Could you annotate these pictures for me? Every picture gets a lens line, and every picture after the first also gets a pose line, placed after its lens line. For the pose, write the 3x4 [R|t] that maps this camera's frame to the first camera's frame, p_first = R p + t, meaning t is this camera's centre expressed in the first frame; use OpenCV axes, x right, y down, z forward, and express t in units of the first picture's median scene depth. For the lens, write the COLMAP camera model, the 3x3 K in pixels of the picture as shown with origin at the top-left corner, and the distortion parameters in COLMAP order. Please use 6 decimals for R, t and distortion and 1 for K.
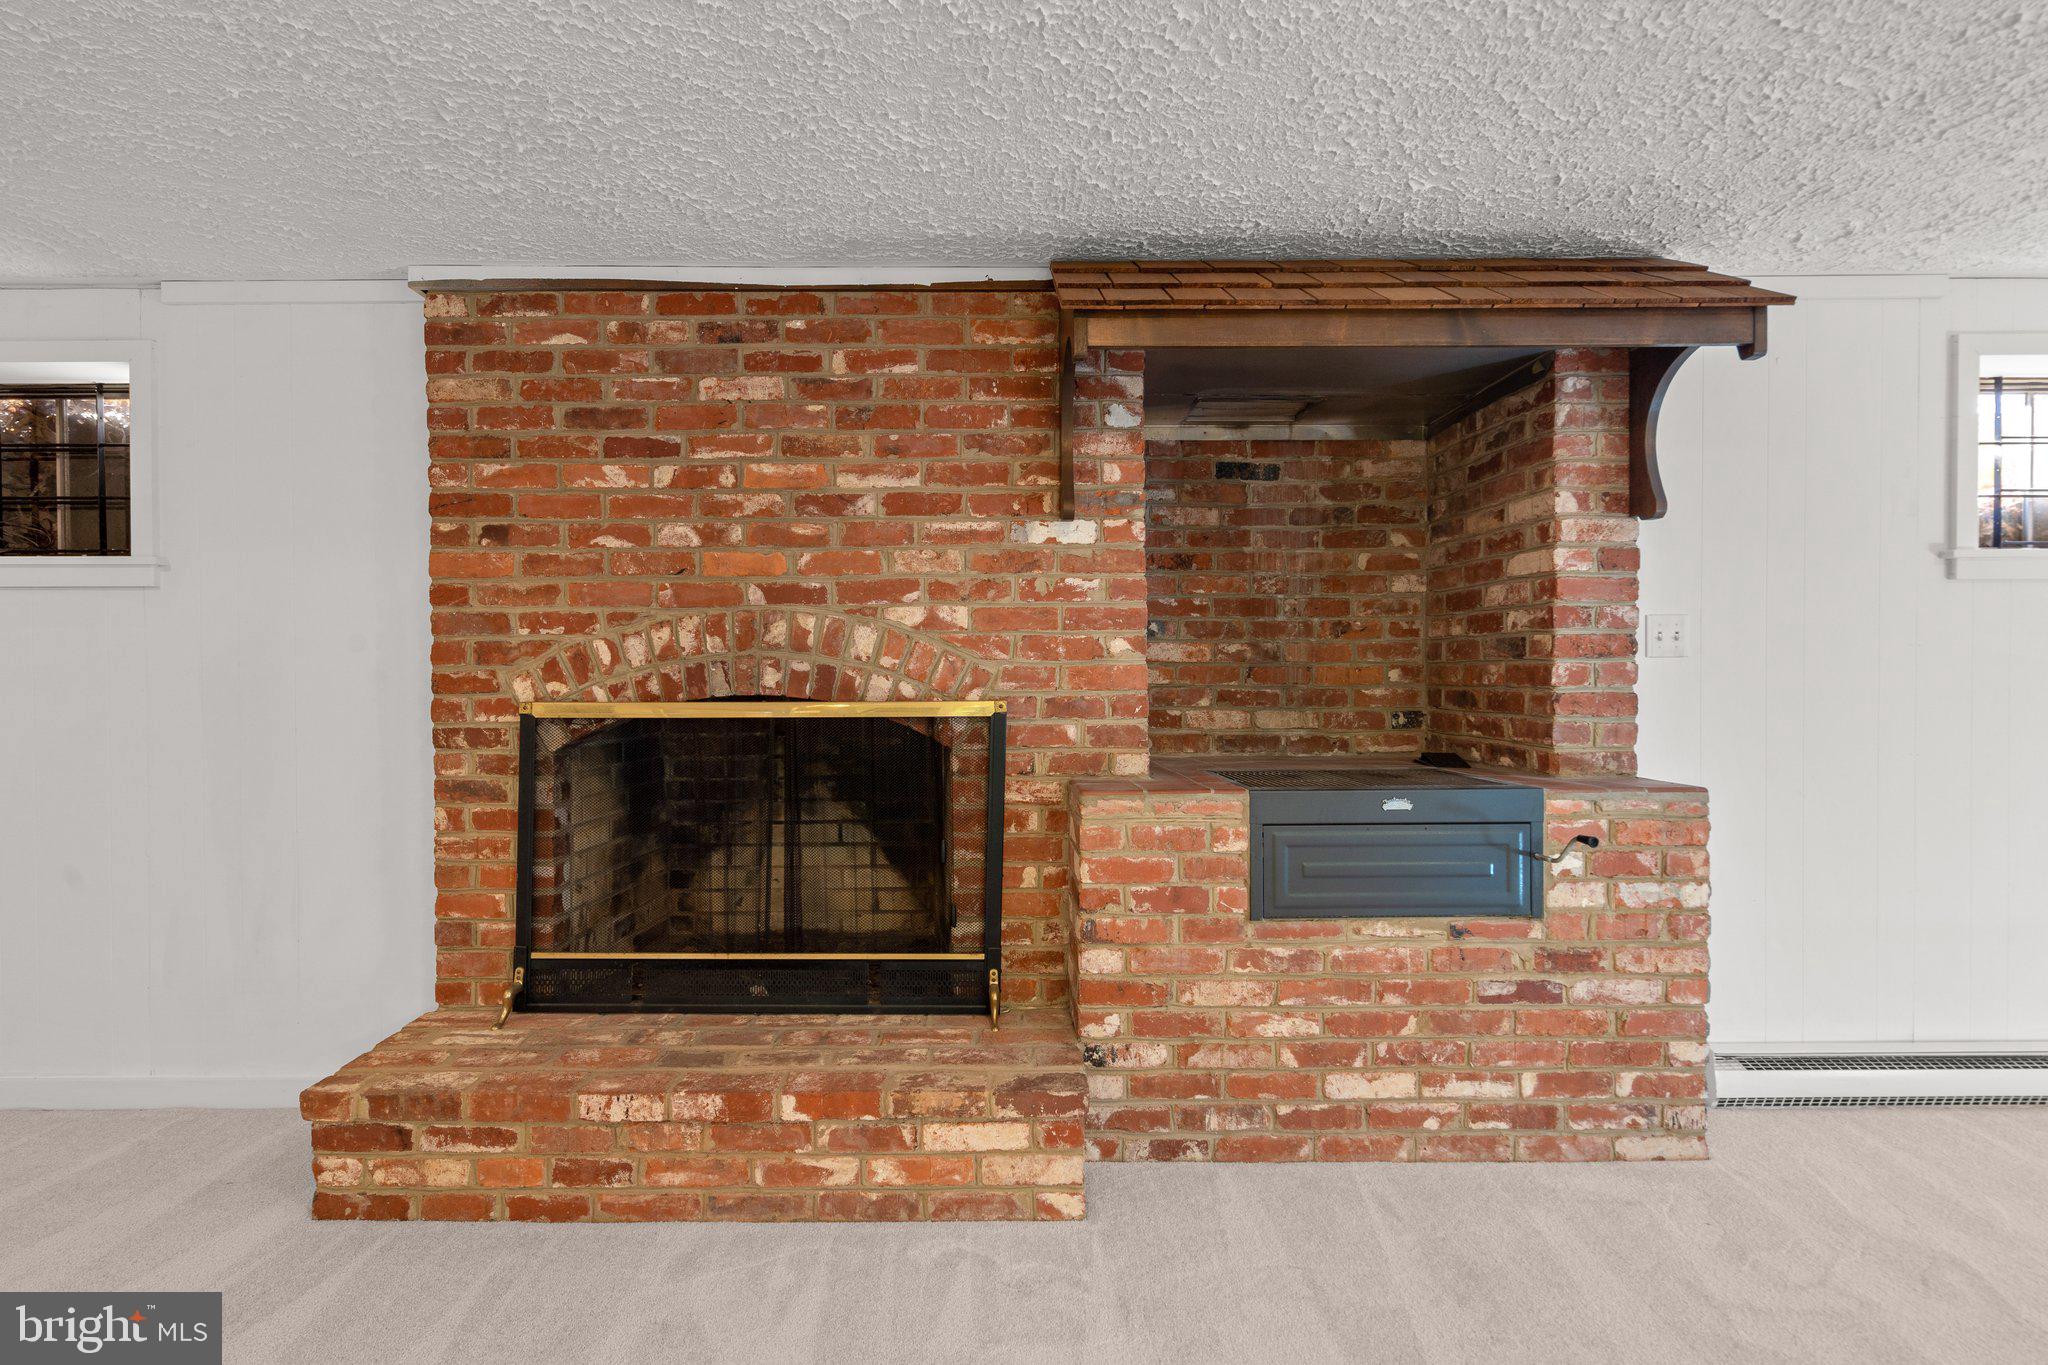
lens RADIAL K [[948.2, 0, 1003.0], [0, 948.2, 672.7], [0, 0, 1]] dist [-0.003938, 0.001744]
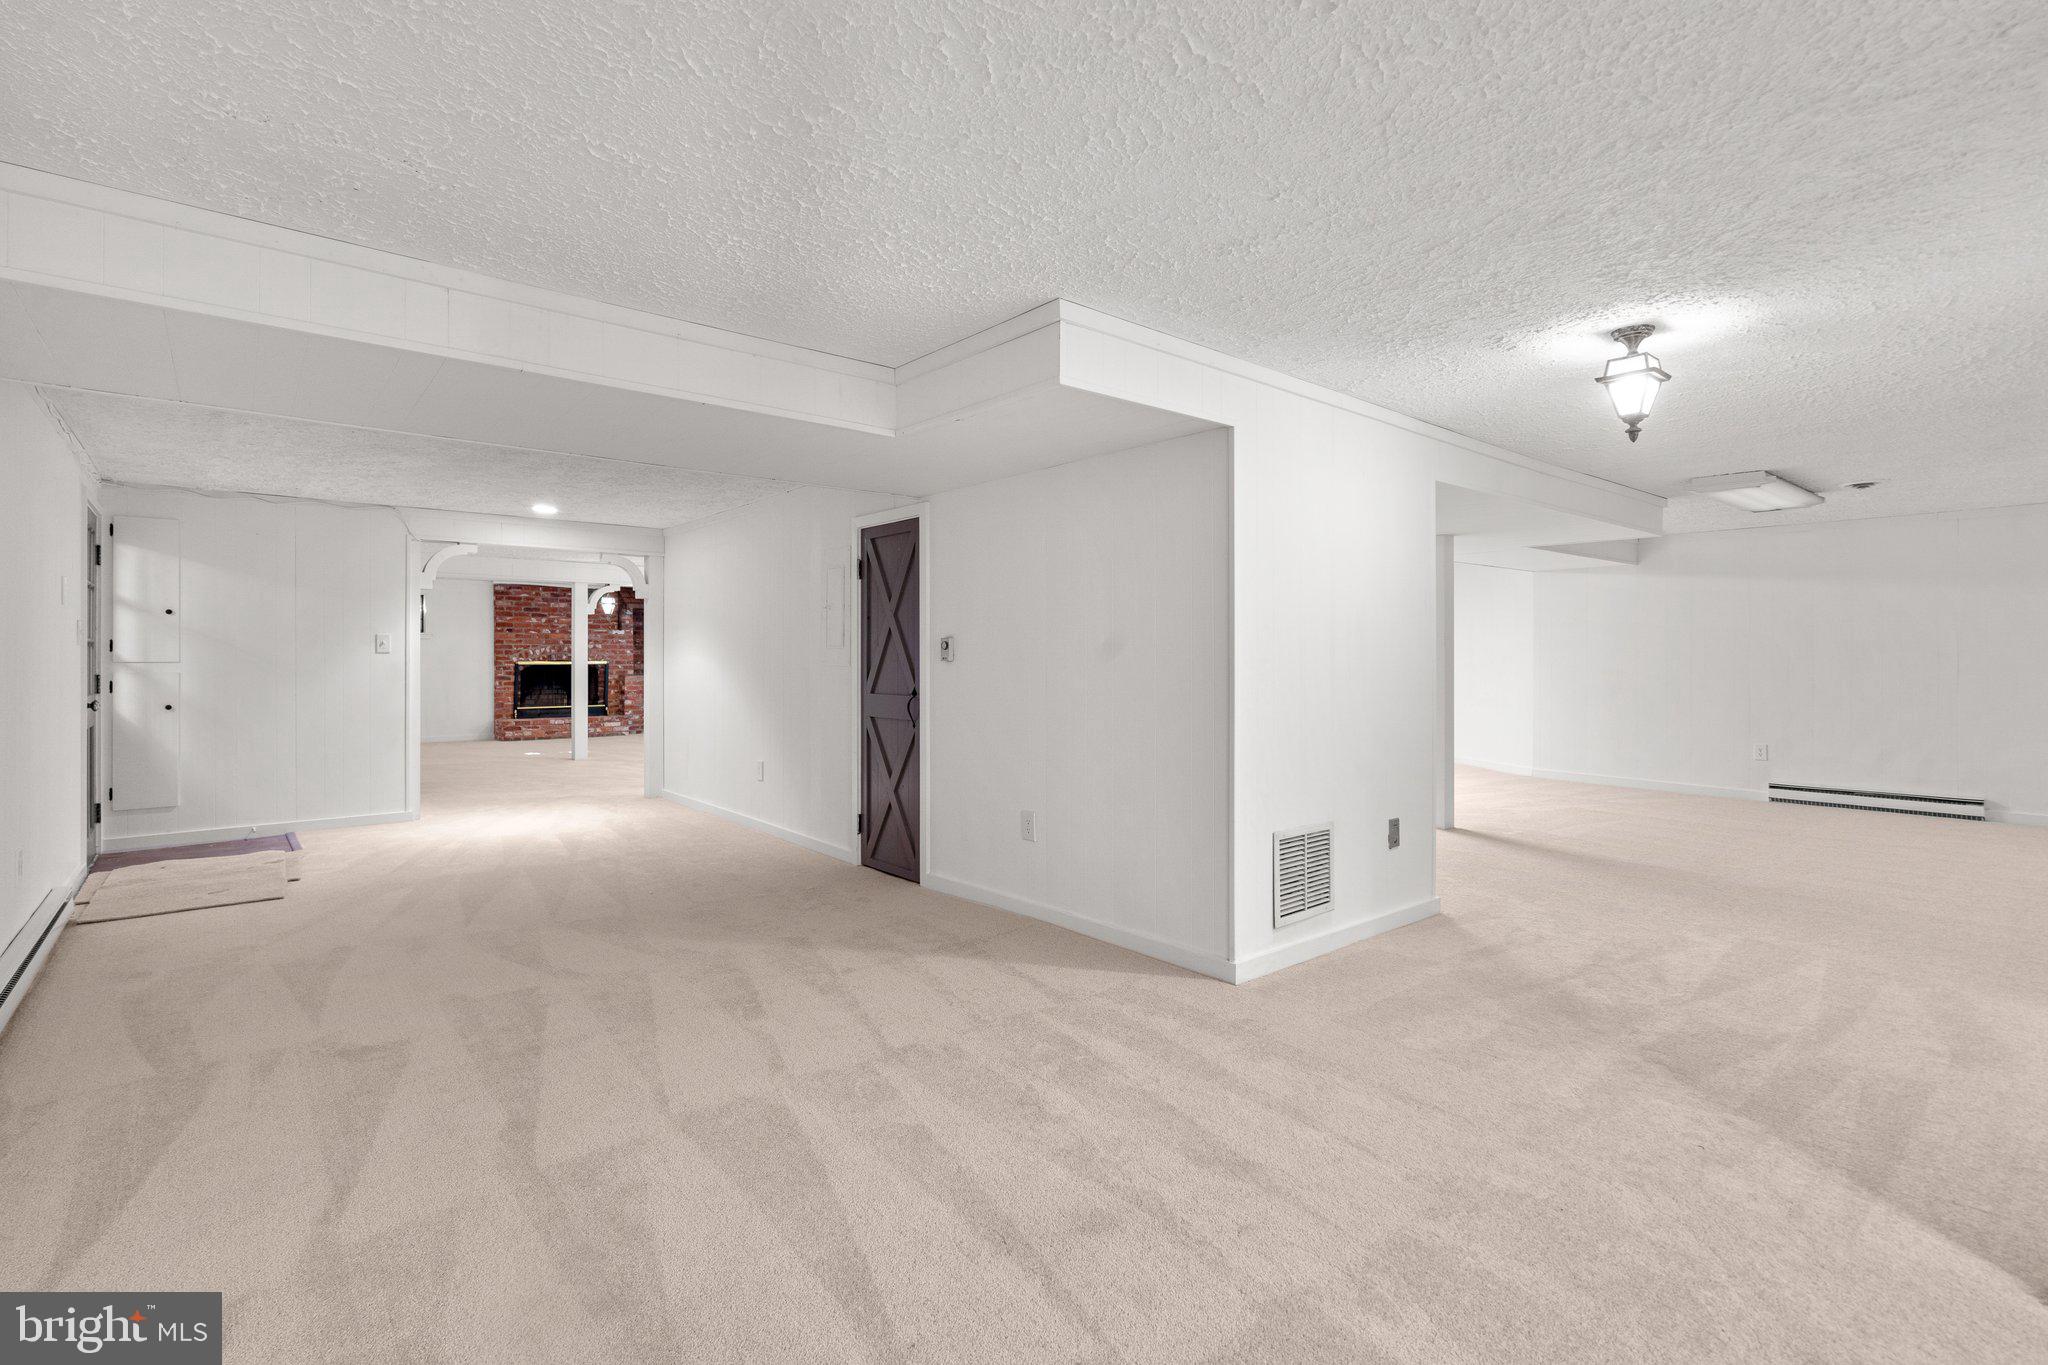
lens RADIAL K [[948.2, 0, 1019.1], [0, 948.2, 660.7], [0, 0, 1]] dist [-0.003938, 0.001744]
pose [[0.778502, 0.000288, 0.627642, -1.667016], [-0.001593, 0.999998, 0.001517, 0.013951], [-0.627640, -0.002181, 0.778501, -5.044655]]
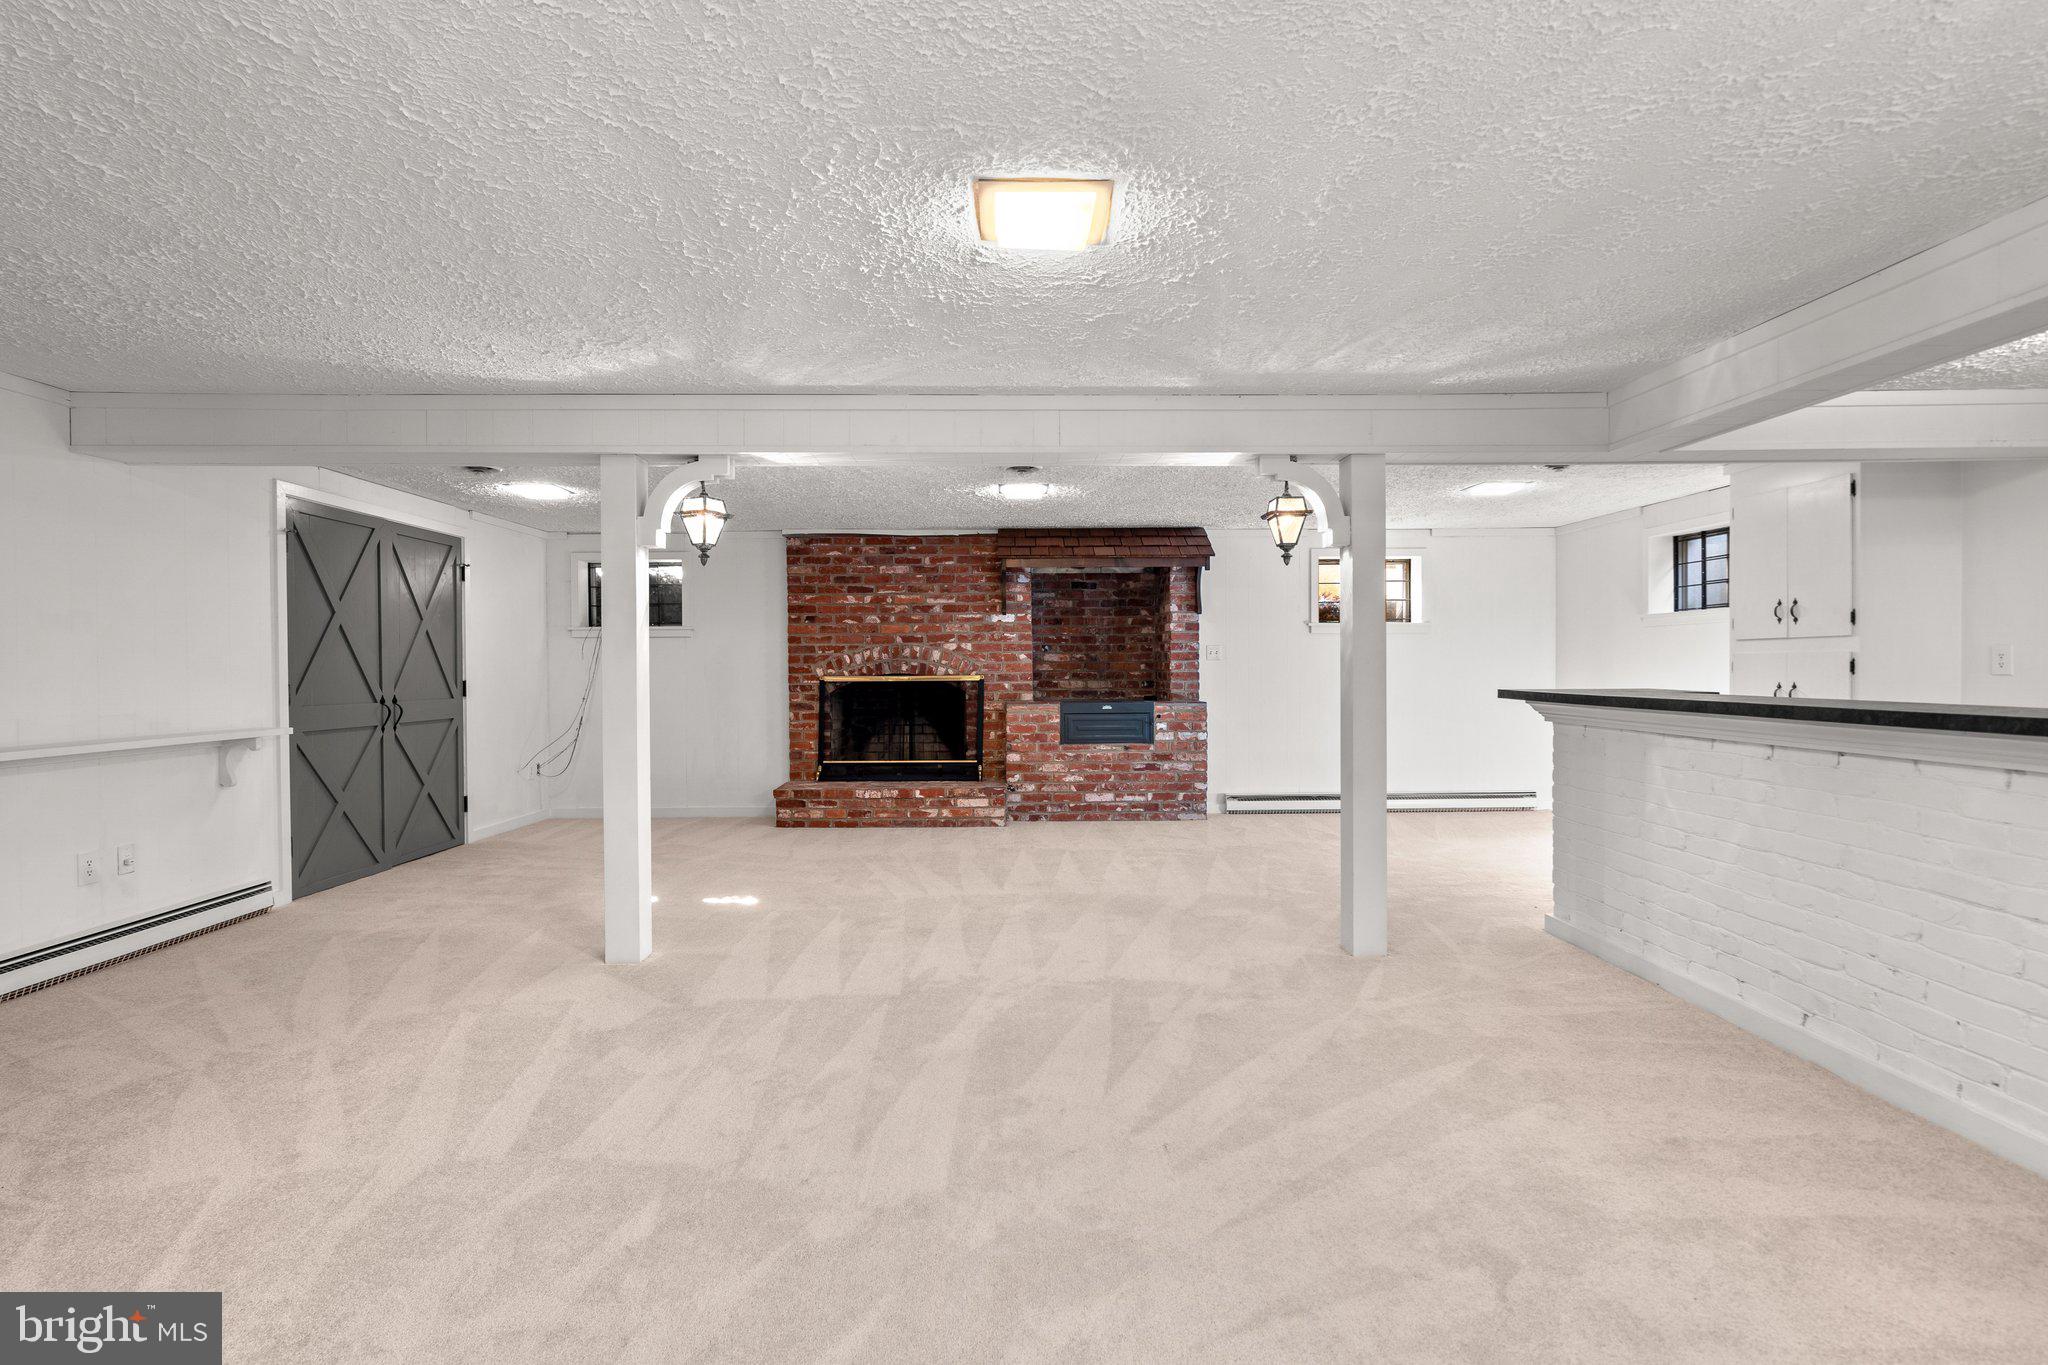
lens RADIAL K [[948.2, 0, 1022.1], [0, 948.2, 672.9], [0, 0, 1]] dist [-0.003938, 0.001744]
pose [[0.999997, -0.002180, 0.000740, 0.119598], [0.002176, 0.999985, 0.005114, 0.007420], [-0.000751, -0.005112, 0.999987, -1.953774]]
